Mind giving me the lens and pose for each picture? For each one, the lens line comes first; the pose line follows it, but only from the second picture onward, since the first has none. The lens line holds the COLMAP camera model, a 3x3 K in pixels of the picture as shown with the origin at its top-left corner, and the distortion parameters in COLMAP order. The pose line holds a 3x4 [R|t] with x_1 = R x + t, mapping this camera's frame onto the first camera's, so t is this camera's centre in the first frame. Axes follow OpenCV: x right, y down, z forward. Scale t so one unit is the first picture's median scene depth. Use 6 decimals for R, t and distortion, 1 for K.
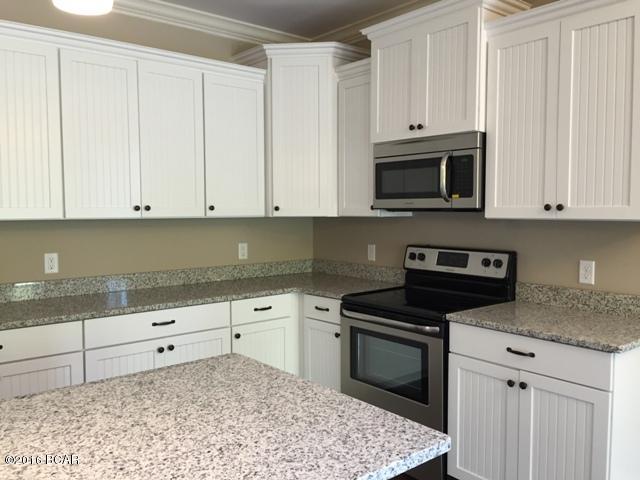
lens RADIAL K [[547.6, 0, 321.6], [0, 547.6, 240.2], [0, 0, 1]] dist [0.055949, -0.000930]
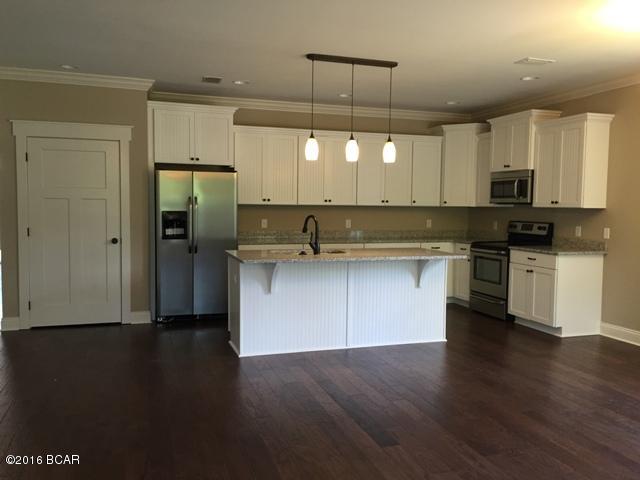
lens RADIAL K [[547.6, 0, 321.7], [0, 547.6, 240.0], [0, 0, 1]] dist [0.055949, -0.000930]
pose [[0.931268, 0.036872, -0.362463, 0.282587], [-0.035011, 0.999318, 0.011705, 0.089674], [0.362648, 0.001790, 0.931925, -1.300653]]
